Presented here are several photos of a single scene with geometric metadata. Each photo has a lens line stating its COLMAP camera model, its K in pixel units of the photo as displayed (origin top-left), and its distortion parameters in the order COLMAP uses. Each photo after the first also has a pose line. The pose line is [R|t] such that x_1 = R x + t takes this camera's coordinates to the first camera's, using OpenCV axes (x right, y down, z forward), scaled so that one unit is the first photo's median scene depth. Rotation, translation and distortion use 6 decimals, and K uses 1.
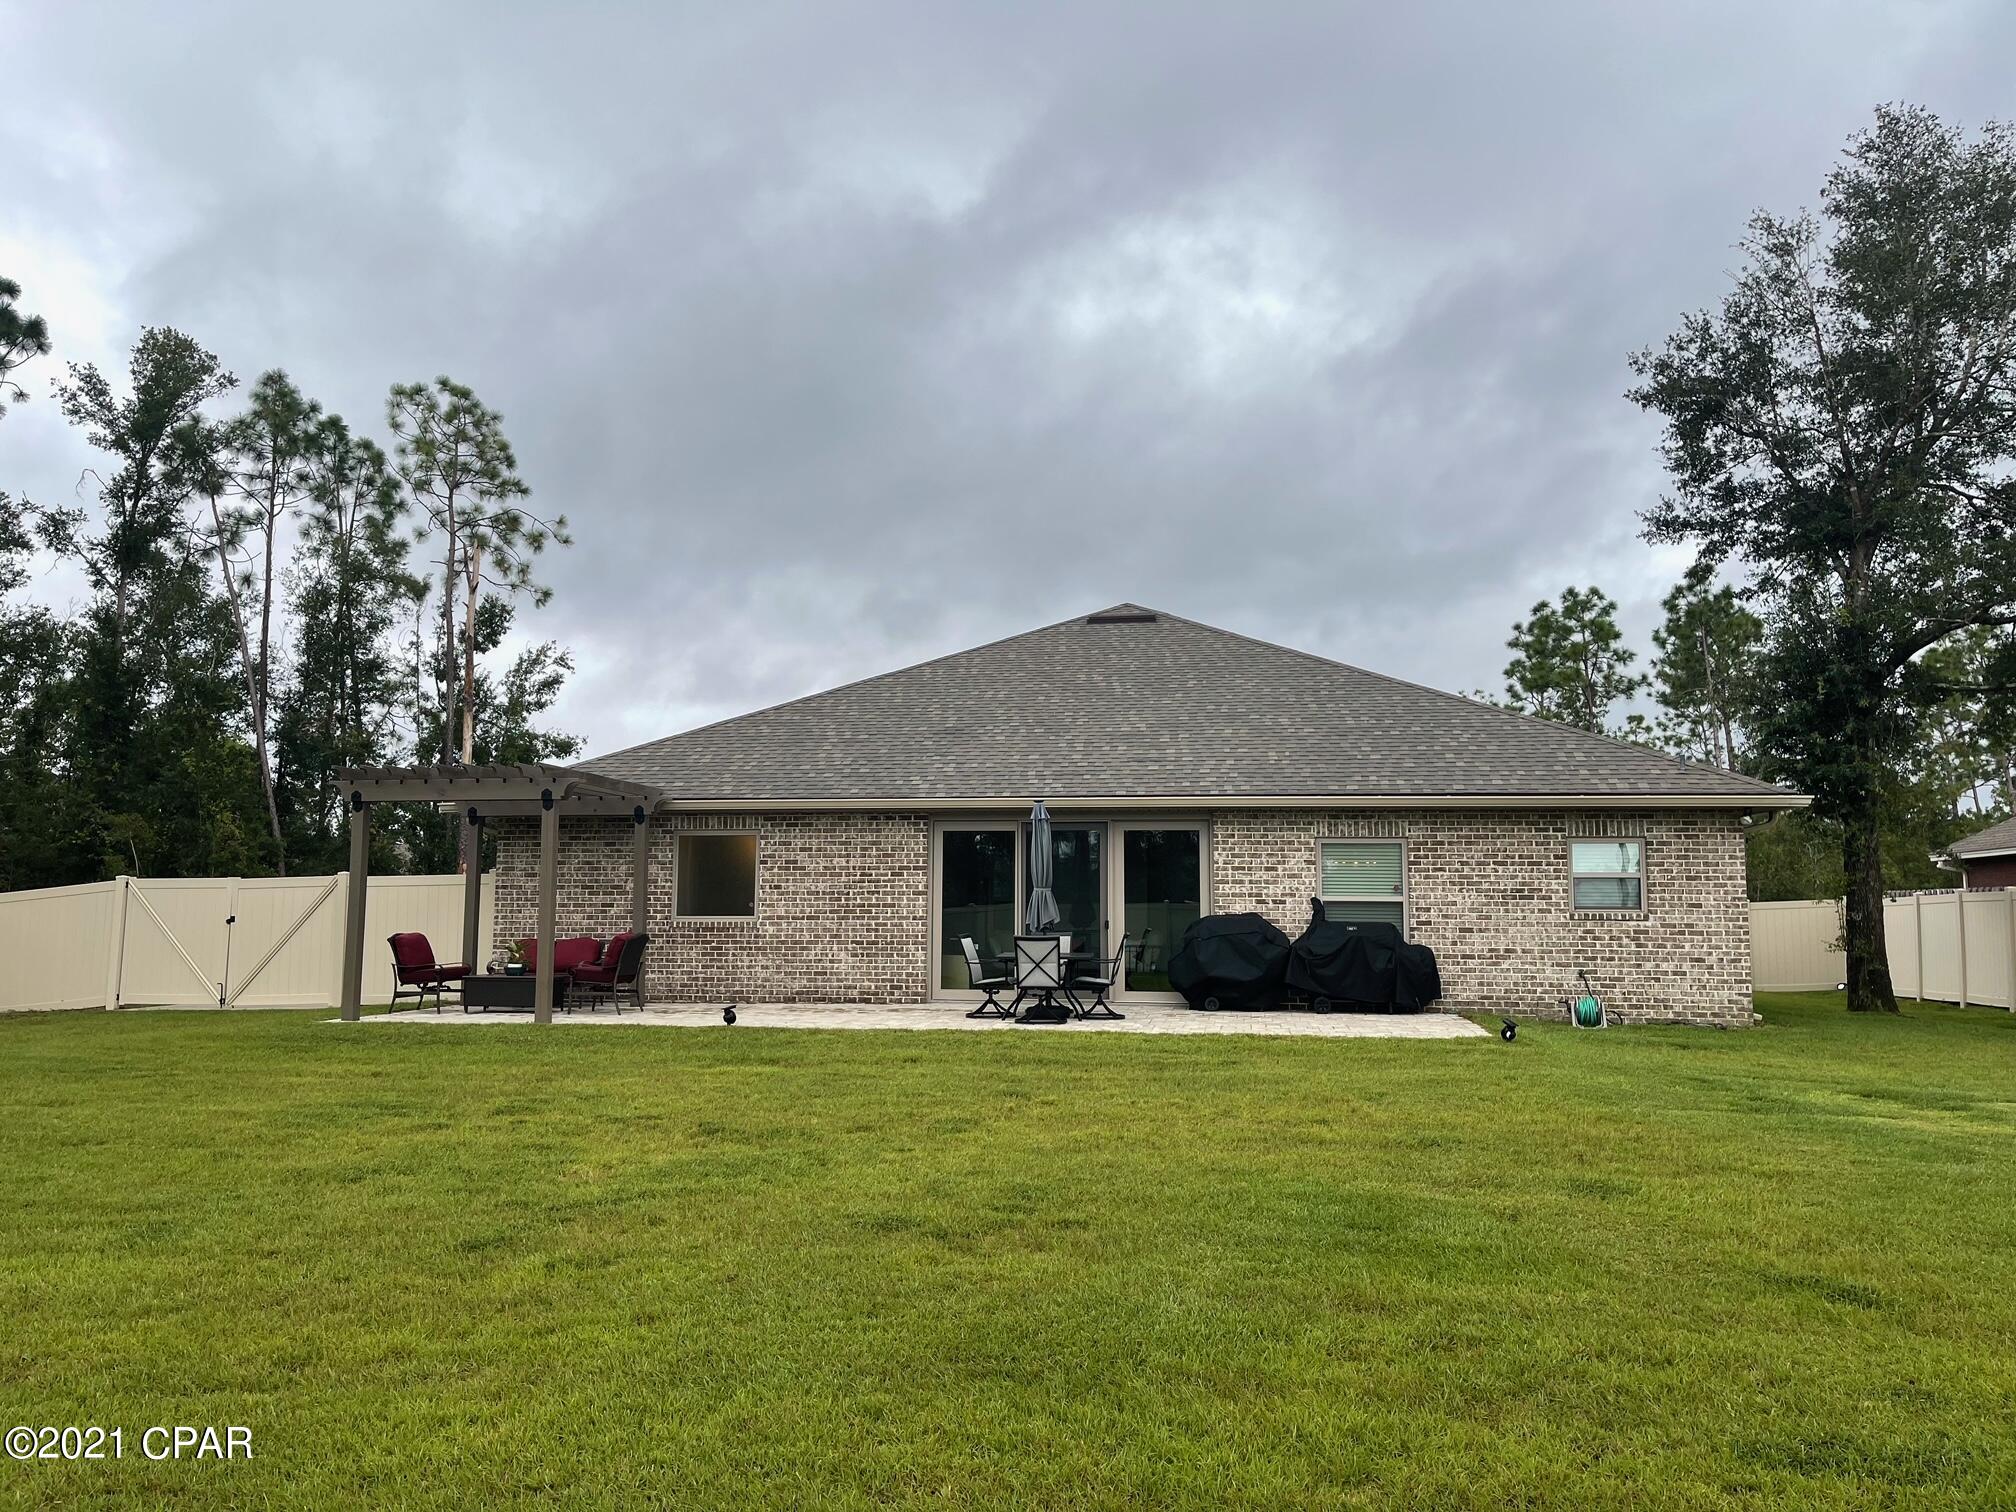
lens RADIAL K [[1518.7, 0, 1008.0], [0, 1518.7, 756.0], [0, 0, 1]] dist [0.053408, -0.063490]
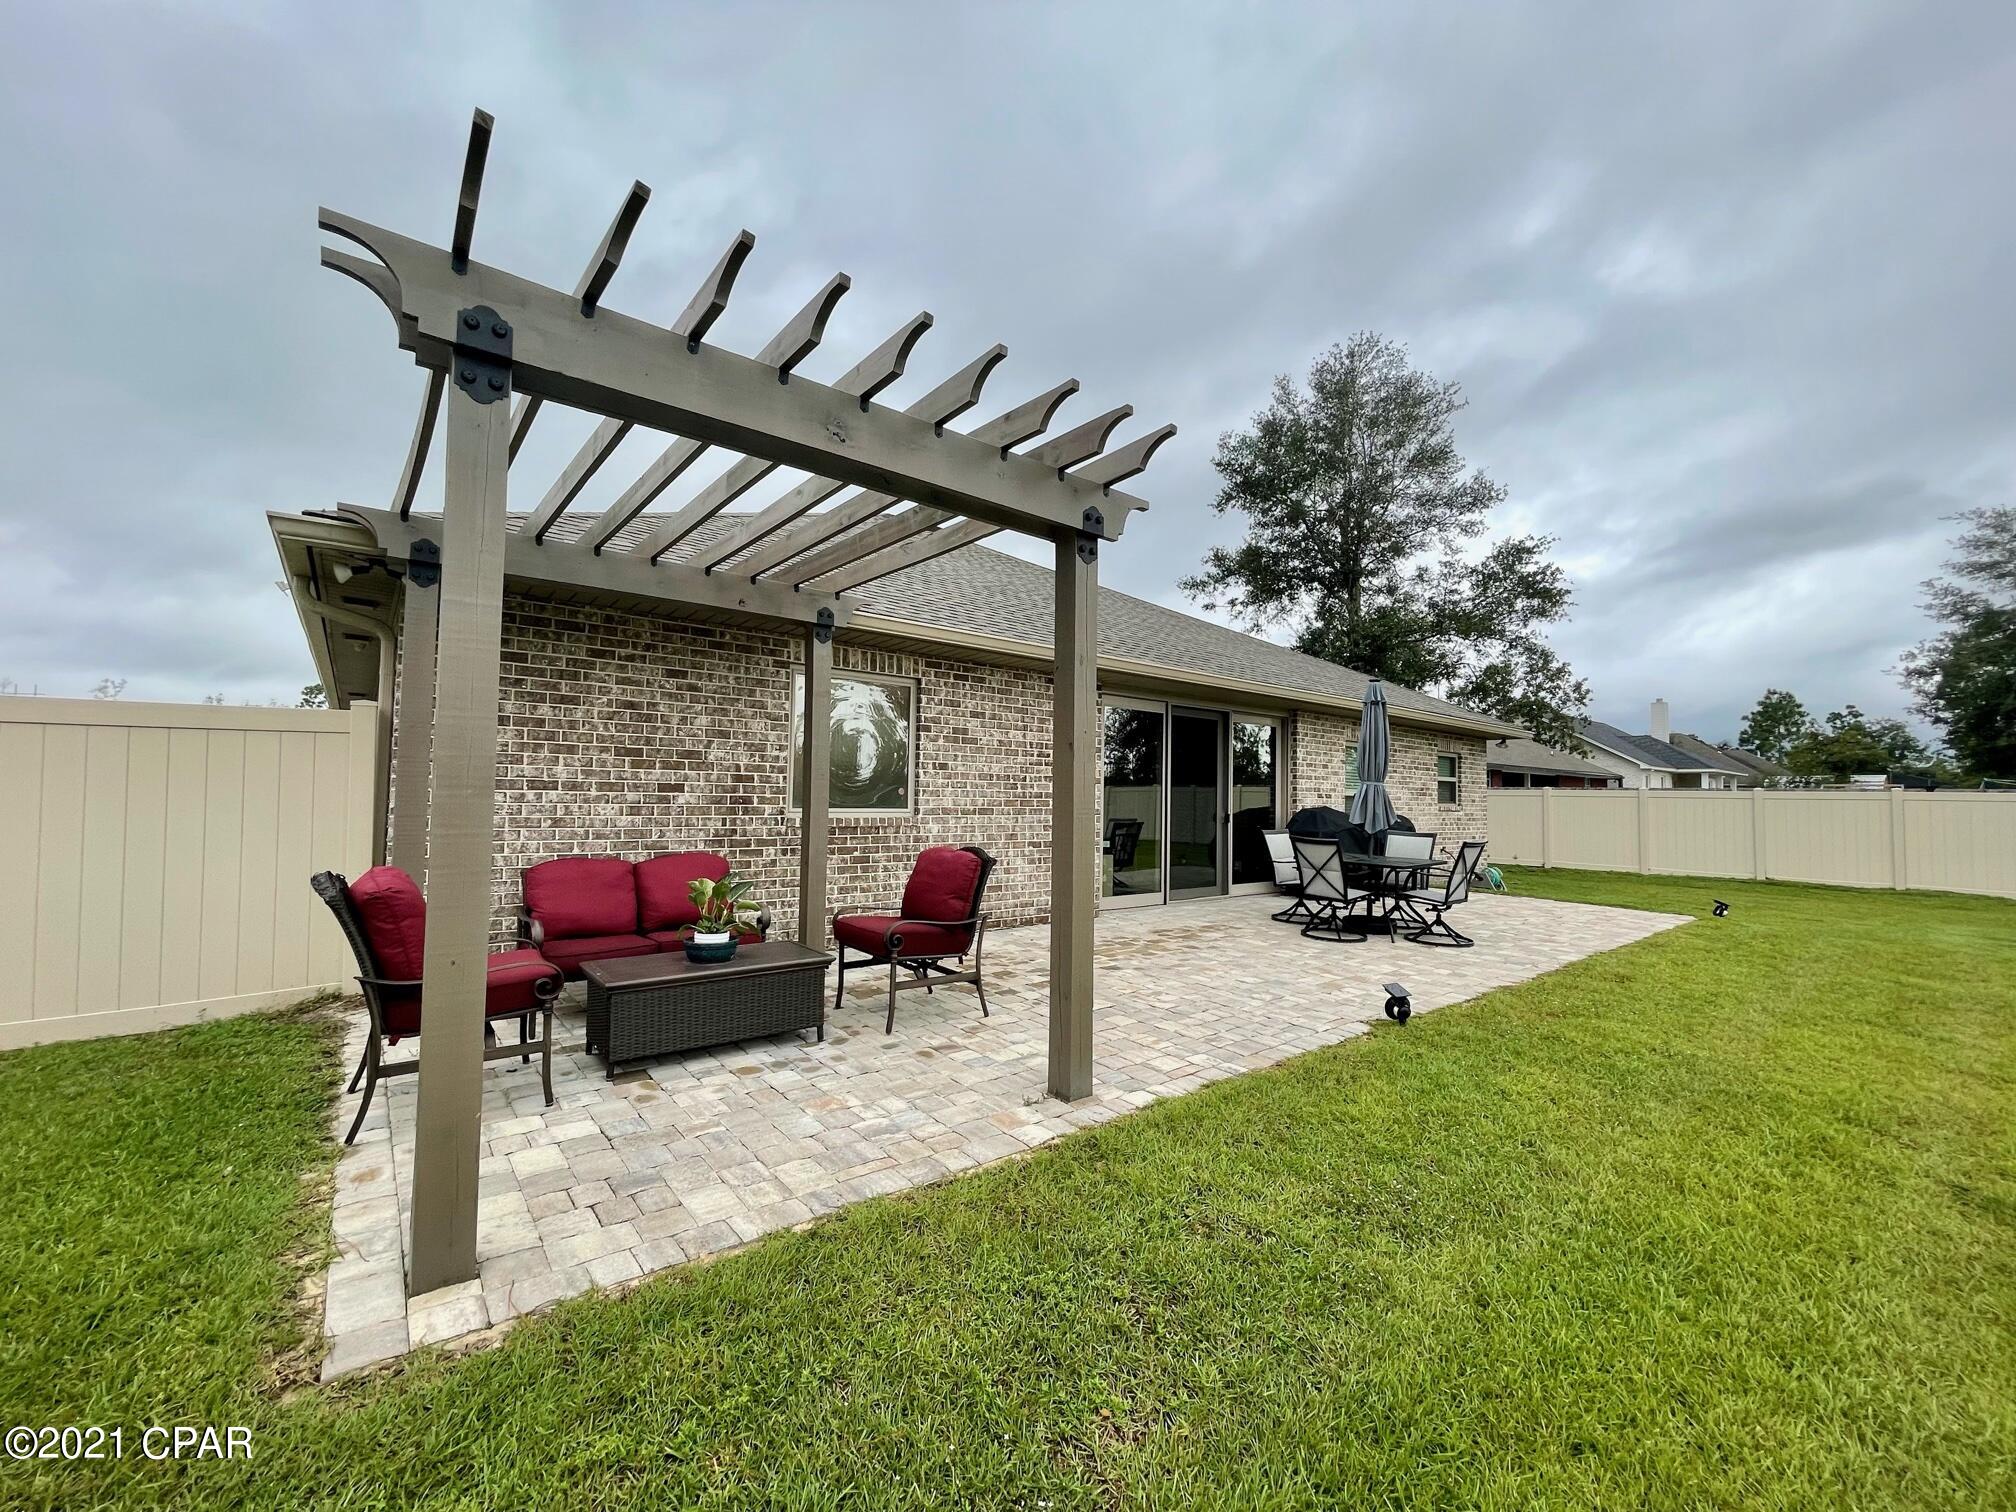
lens RADIAL K [[808.6, 0, 997.8], [0, 808.6, 763.2], [0, 0, 1]] dist [-0.000373, -0.000138]
pose [[0.673241, 0.037652, 0.738464, -0.414680], [-0.091845, 0.995227, 0.032990, 0.072940], [-0.733696, -0.090034, 0.673486, 0.764179]]
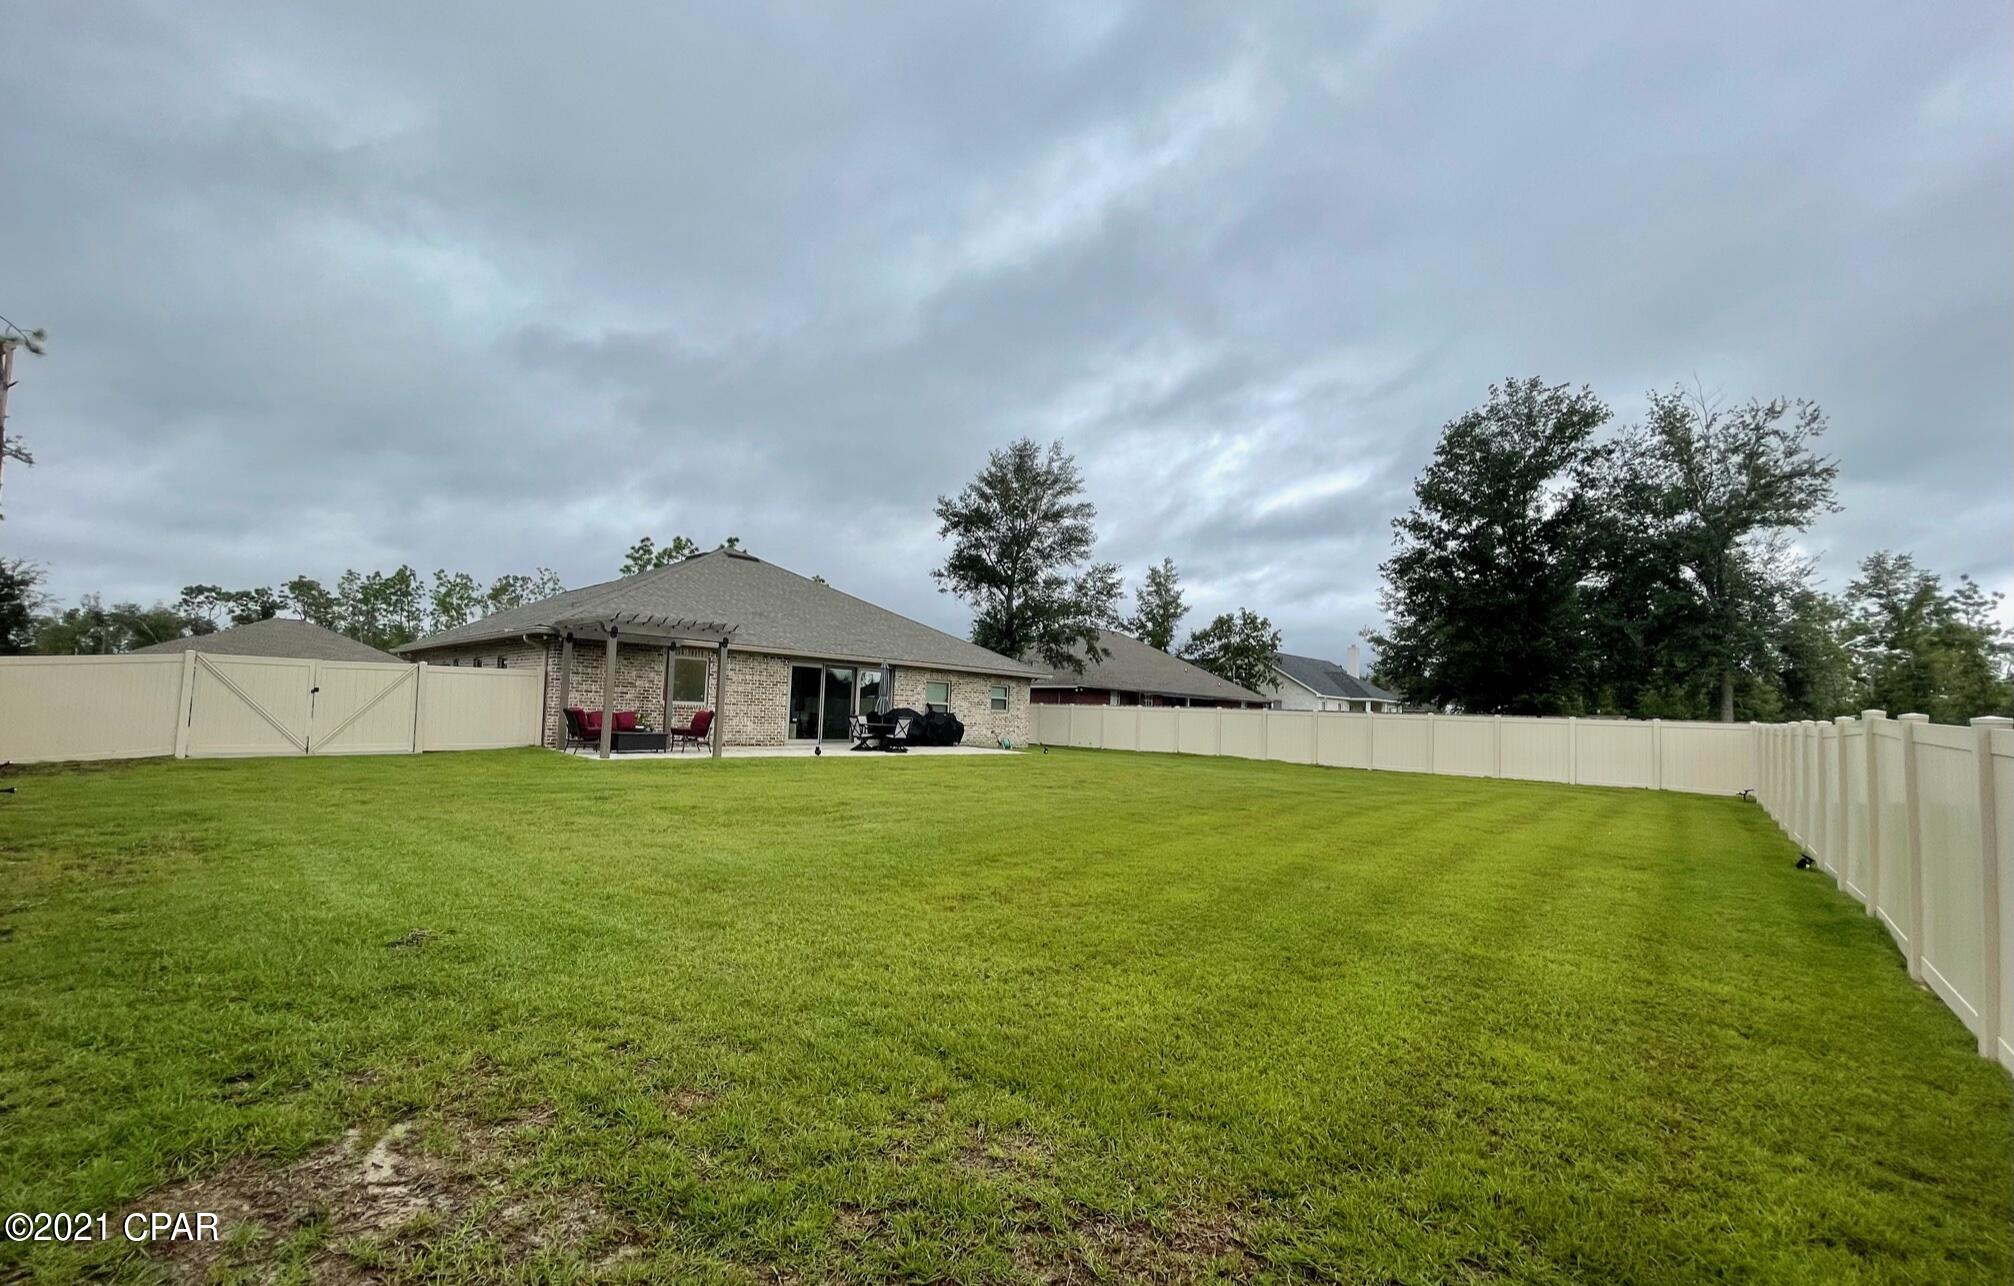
lens RADIAL K [[807.5, 0, 1004.7], [0, 807.5, 673.0], [0, 0, 1]] dist [-0.008126, -0.000078]
pose [[0.574567, 0.059356, 0.816303, -0.817043], [-0.119490, 0.992764, 0.011917, 0.010981], [-0.809688, -0.104387, 0.577502, 0.104268]]
